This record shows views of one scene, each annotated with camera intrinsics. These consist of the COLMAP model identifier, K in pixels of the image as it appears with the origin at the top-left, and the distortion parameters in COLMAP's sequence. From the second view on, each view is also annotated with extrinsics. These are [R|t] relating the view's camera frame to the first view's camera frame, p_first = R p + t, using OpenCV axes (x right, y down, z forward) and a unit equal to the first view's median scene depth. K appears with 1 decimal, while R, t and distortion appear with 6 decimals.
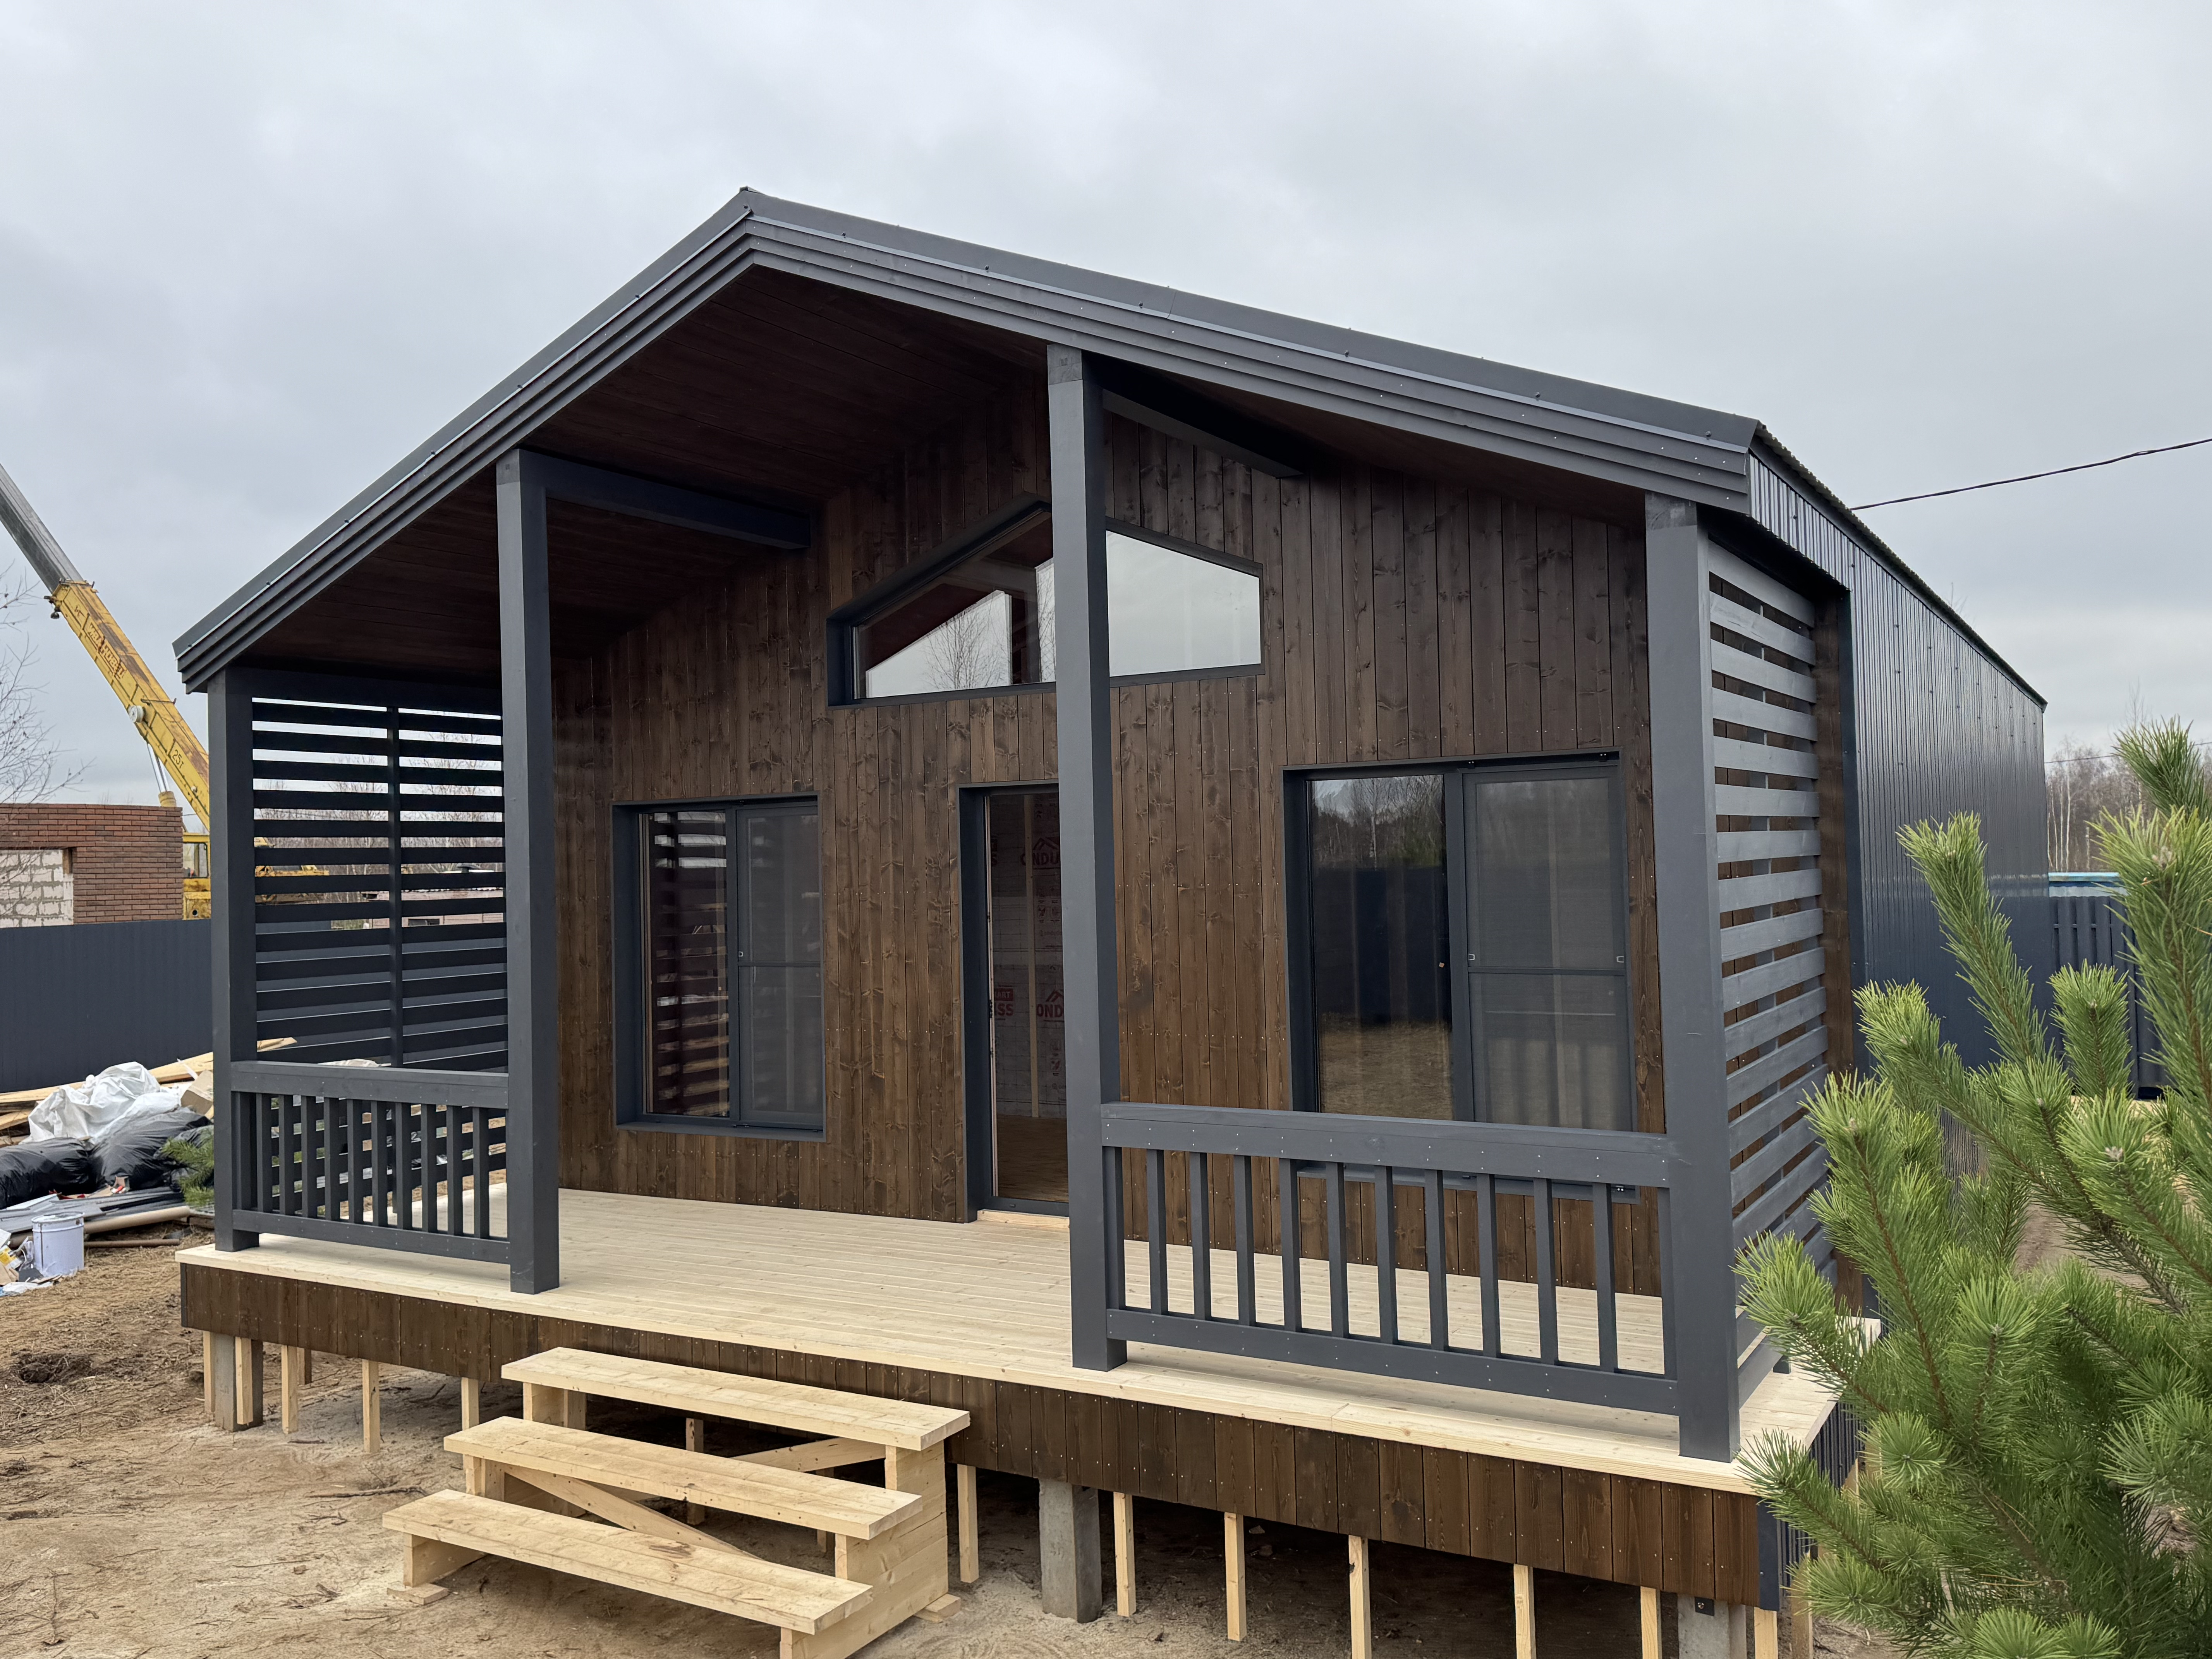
lens RADIAL K [[1814.4, 0, 1086.8], [0, 1814.4, 820.1], [0, 0, 1]] dist [0.074570, -0.084192]
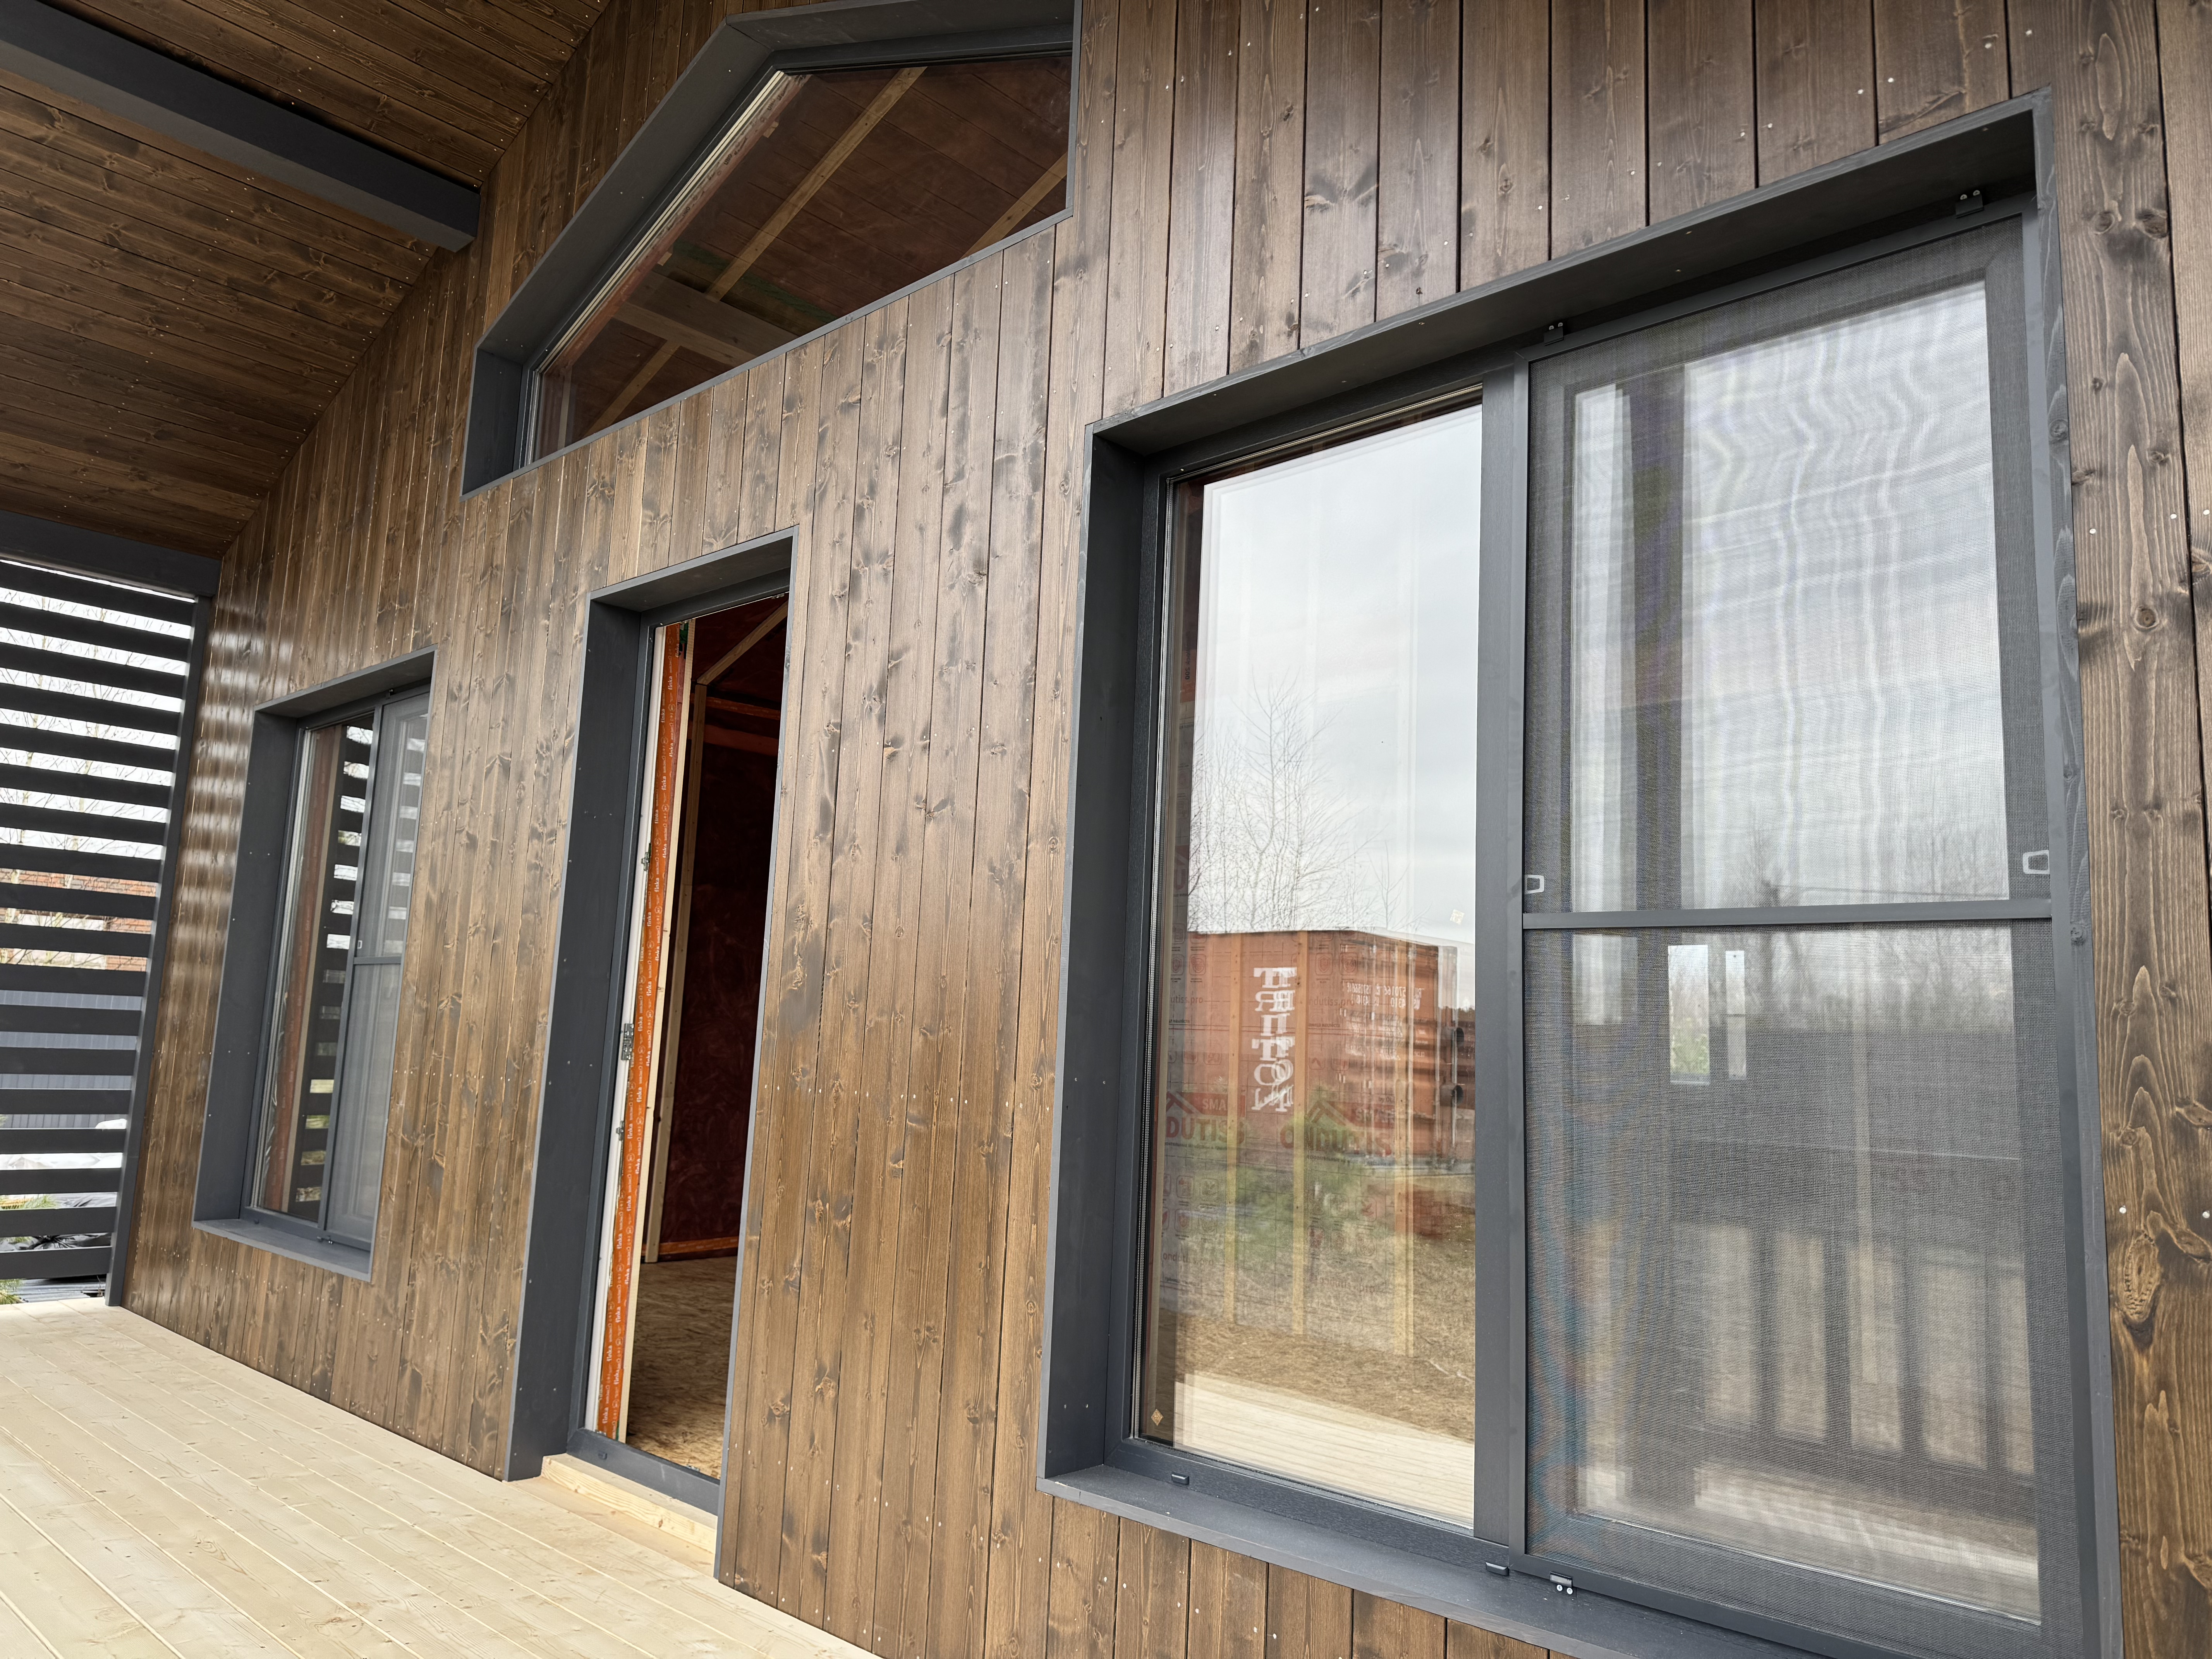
lens RADIAL K [[1557.0, 0, 1113.4], [0, 1557.0, 837.4], [0, 0, 1]] dist [0.057621, -0.065886]
pose [[0.978163, 0.033289, -0.205154, 0.174307], [-0.056438, 0.992544, -0.108037, 0.091836], [0.200027, 0.117256, 0.972749, 0.630588]]
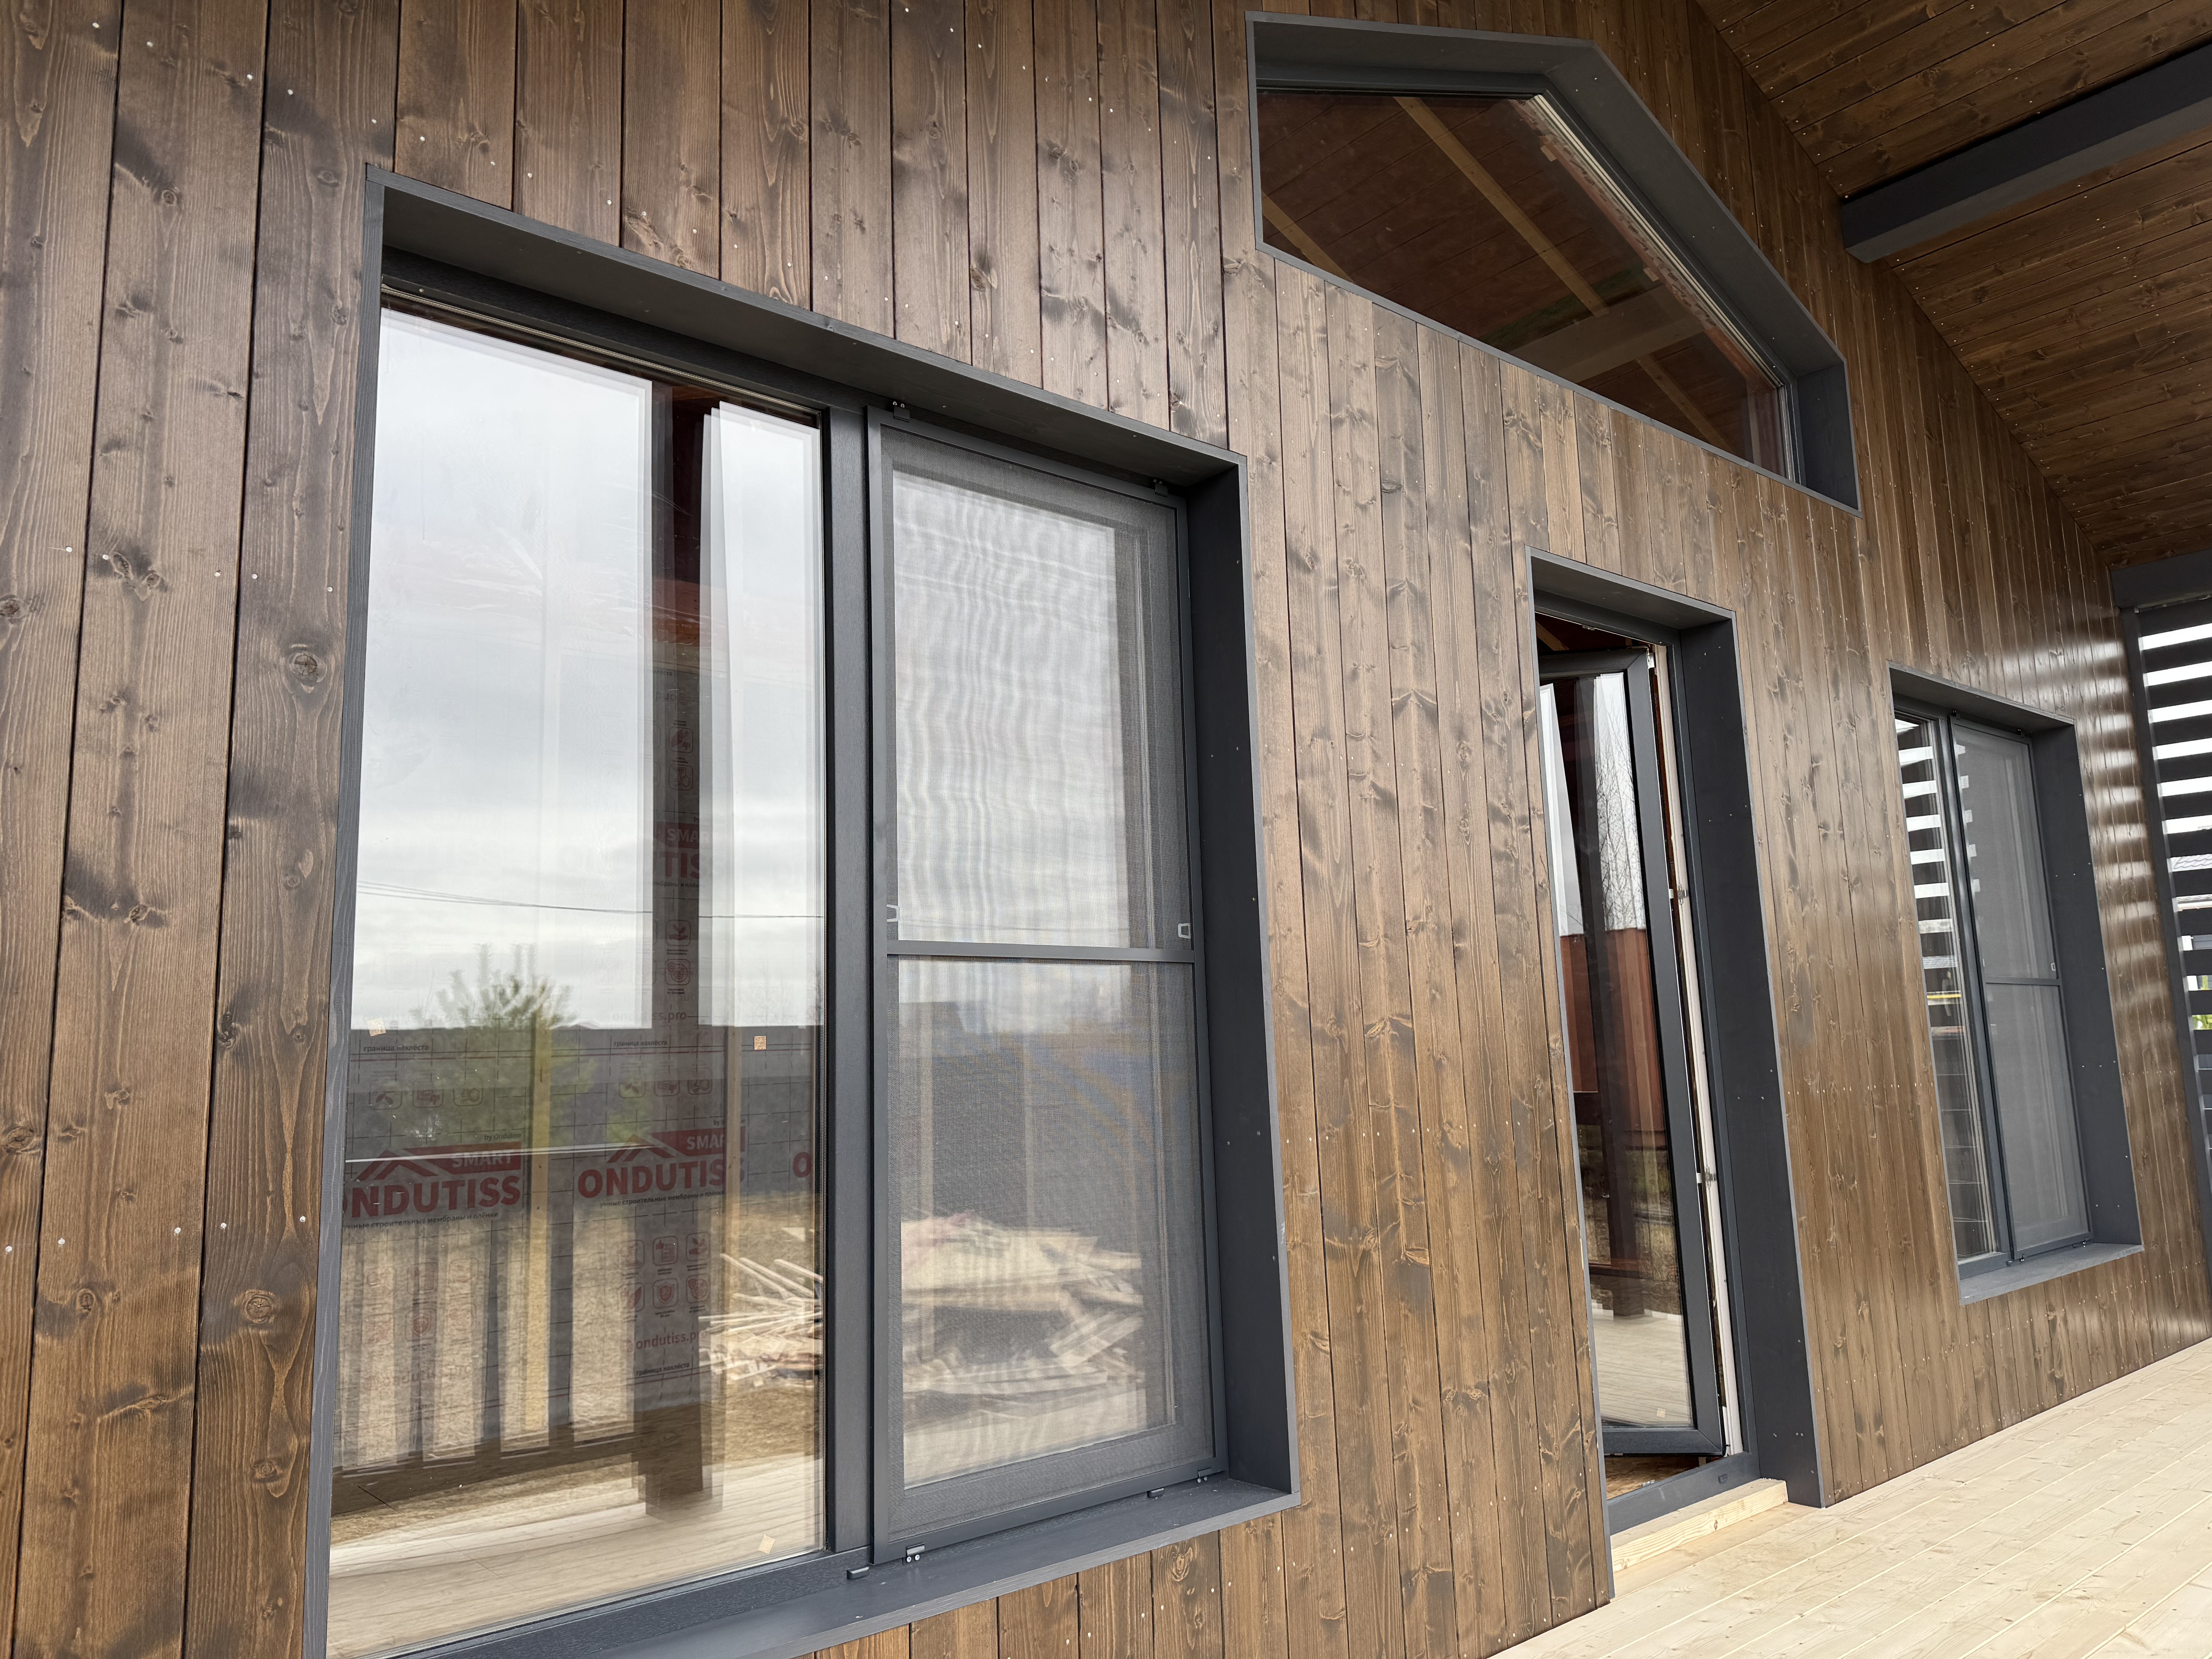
lens RADIAL K [[1557.0, 0, 1090.1], [0, 1557.0, 842.3], [0, 0, 1]] dist [0.057621, -0.065886]
pose [[0.324781, 0.151851, 0.933520, -0.467061], [0.002940, 0.986860, -0.161550, 0.116369], [-0.945785, 0.055213, 0.320067, 1.022484]]
